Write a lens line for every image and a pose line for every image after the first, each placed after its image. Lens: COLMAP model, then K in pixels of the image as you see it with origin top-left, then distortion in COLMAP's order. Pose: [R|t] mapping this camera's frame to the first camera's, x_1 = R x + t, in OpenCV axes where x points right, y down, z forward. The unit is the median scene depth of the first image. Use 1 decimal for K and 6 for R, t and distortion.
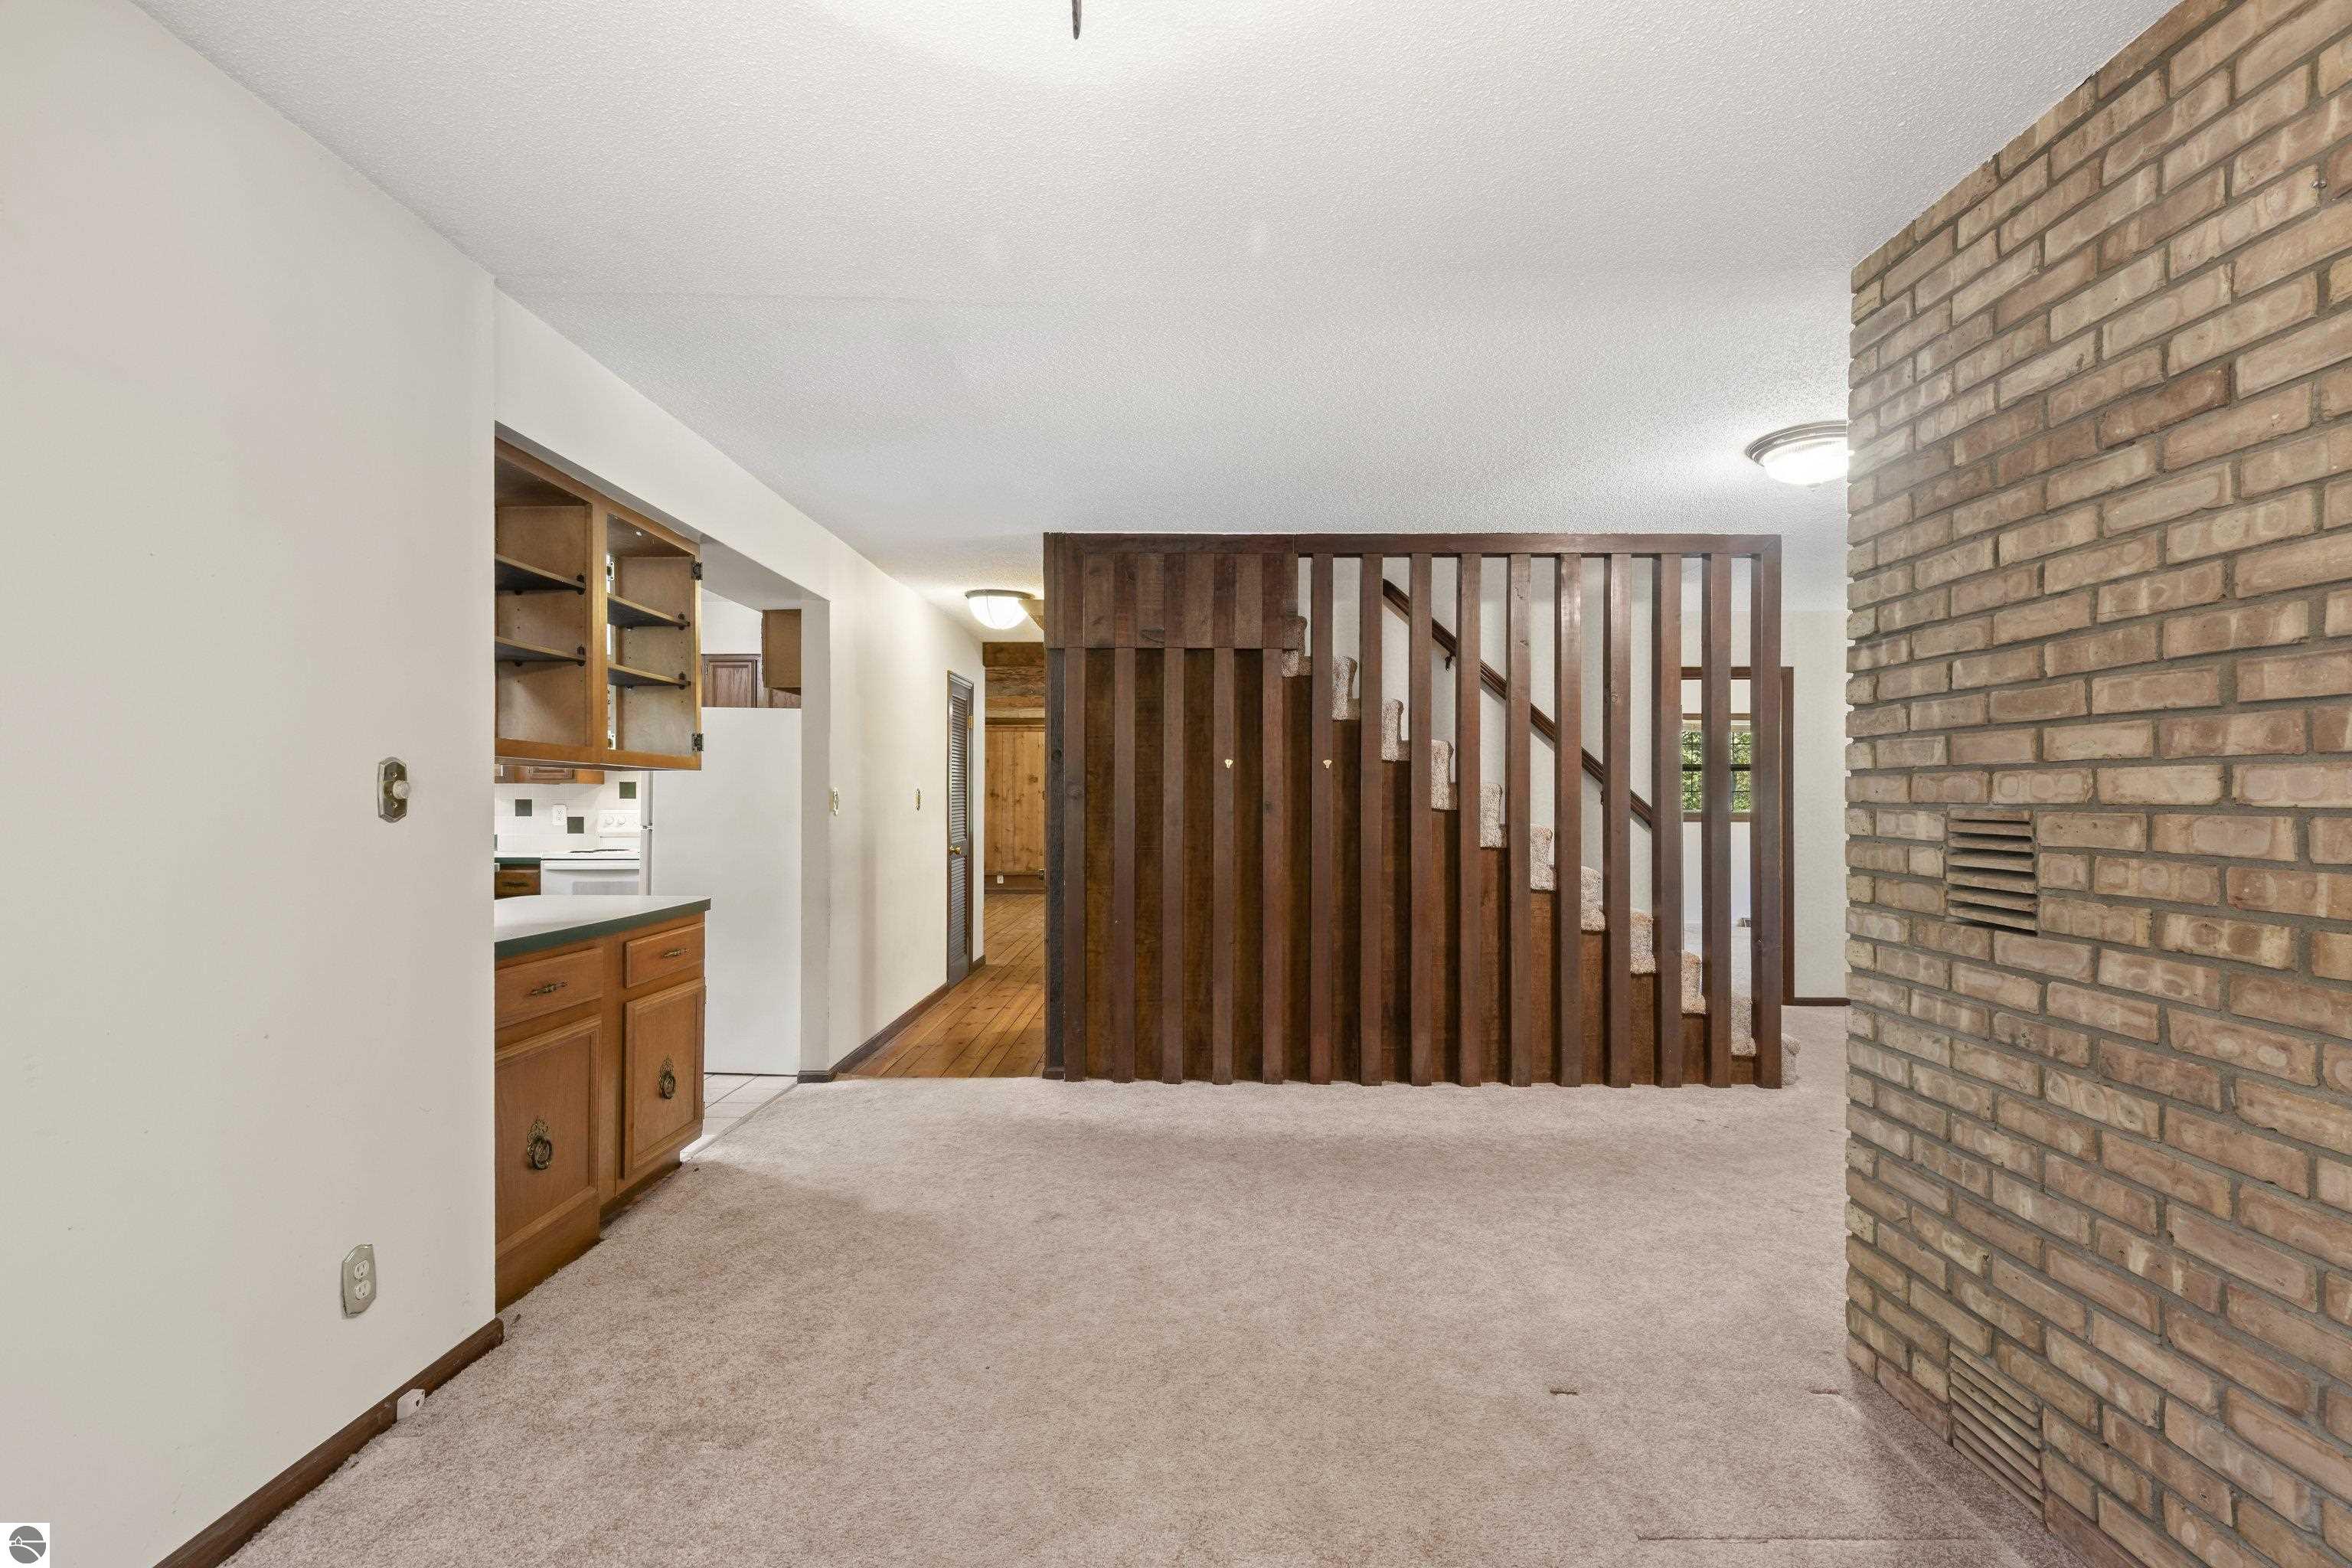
lens RADIAL K [[1067.2, 0, 1169.8], [0, 1067.2, 785.8], [0, 0, 1]] dist [0.005750, -0.000580]
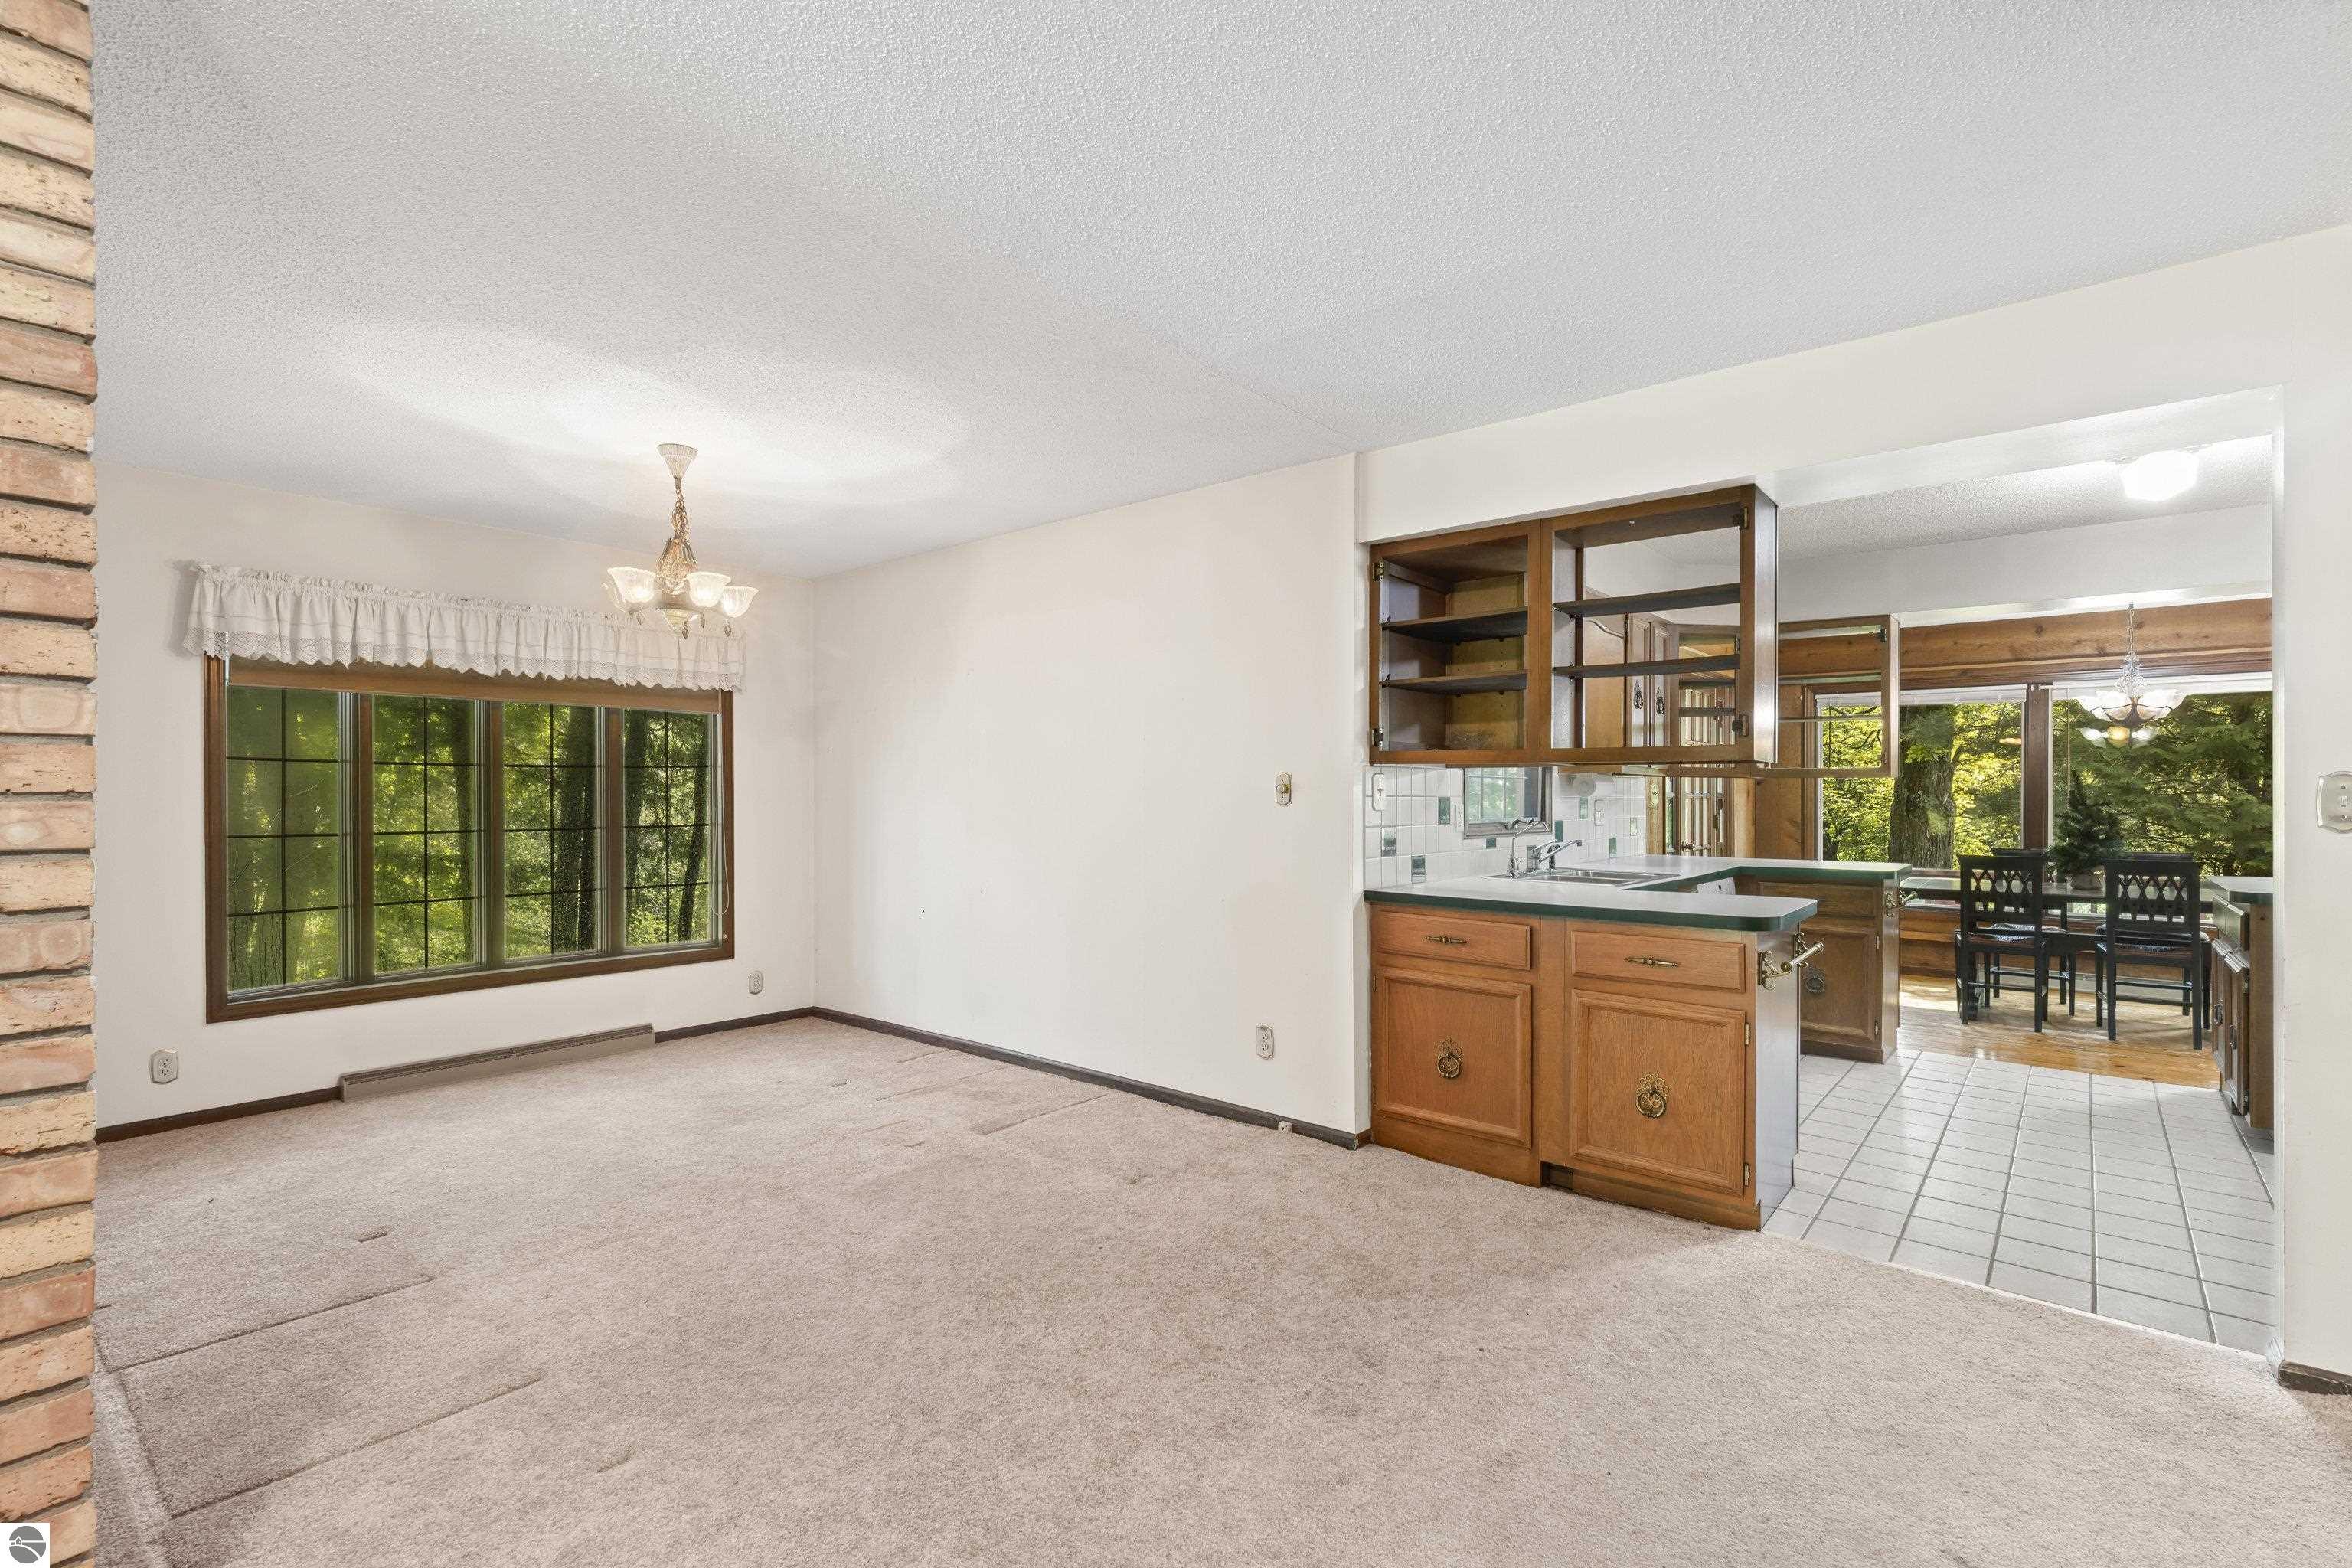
lens RADIAL K [[1067.2, 0, 1194.8], [0, 1067.2, 790.7], [0, 0, 1]] dist [0.005750, -0.000580]
pose [[-0.616285, -0.005396, -0.787504, 0.864646], [0.006129, 0.999913, -0.011648, 0.026759], [0.787499, -0.012005, -0.616199, 2.133489]]
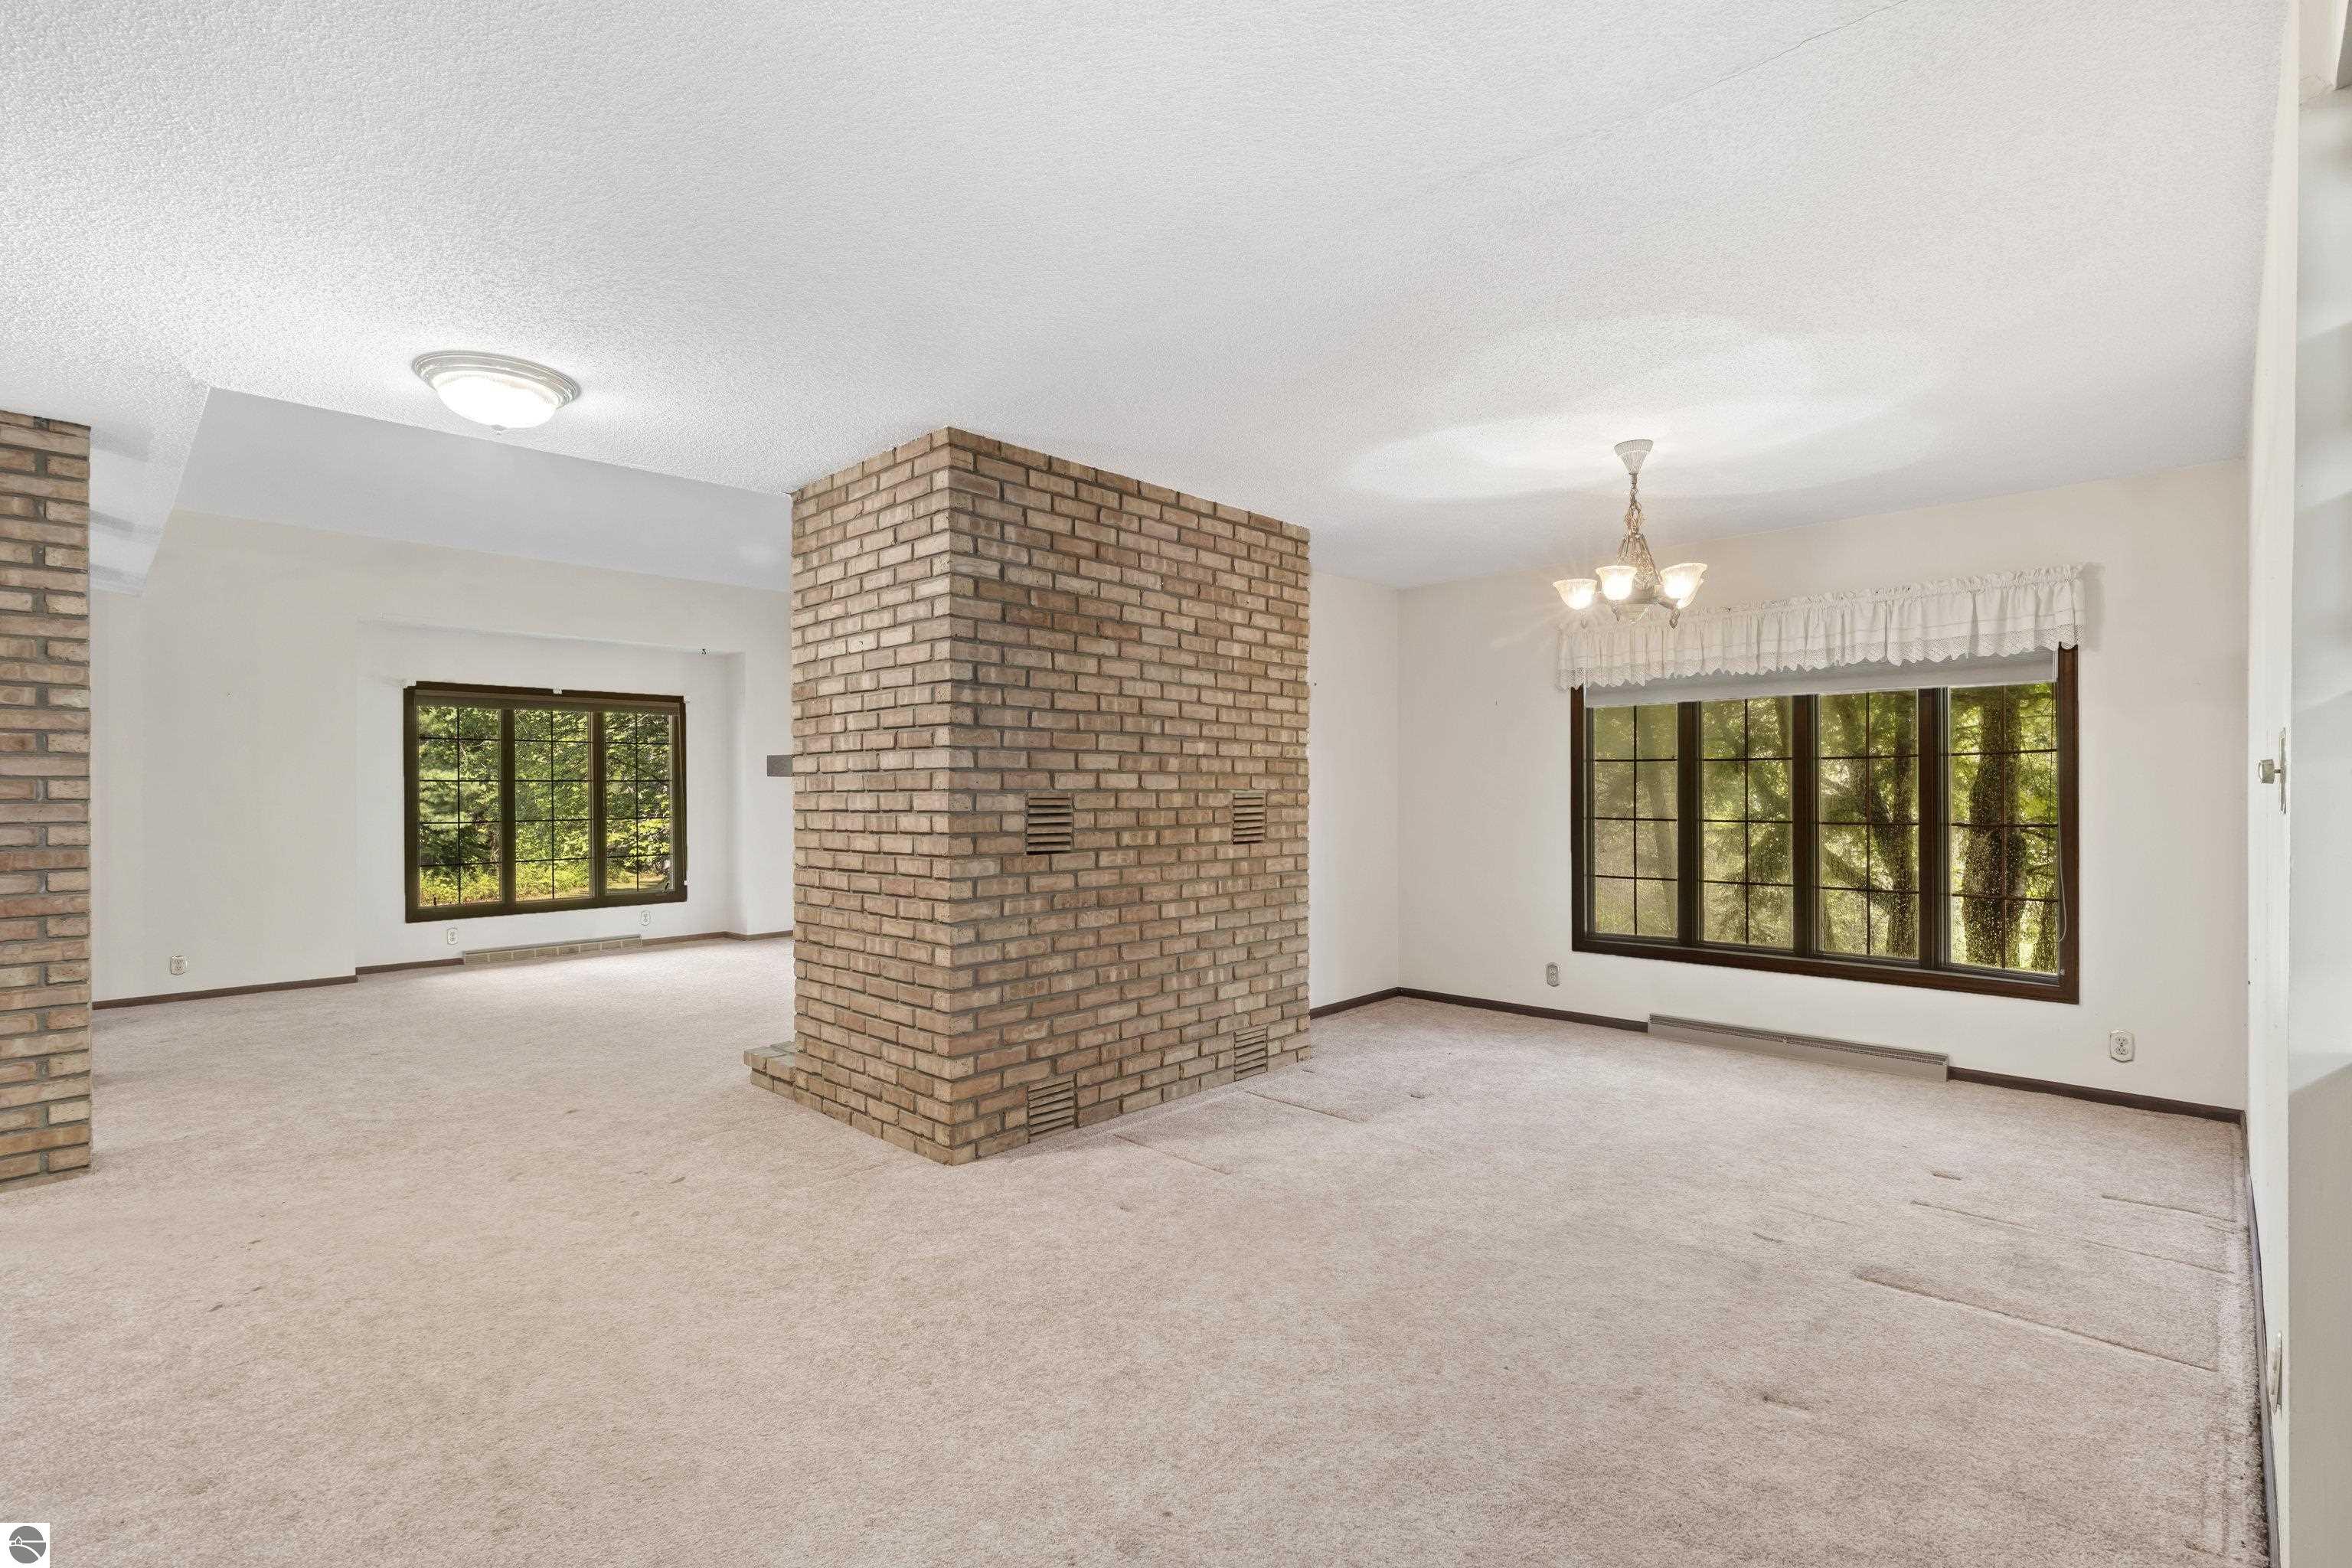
lens RADIAL K [[1067.2, 0, 1182.3], [0, 1067.2, 788.0], [0, 0, 1]] dist [0.005750, -0.000580]
pose [[-0.740222, 0.000372, 0.672363, -0.690939], [-0.005626, 0.999961, -0.006748, 0.024996], [-0.672339, -0.008778, -0.740191, 2.204077]]
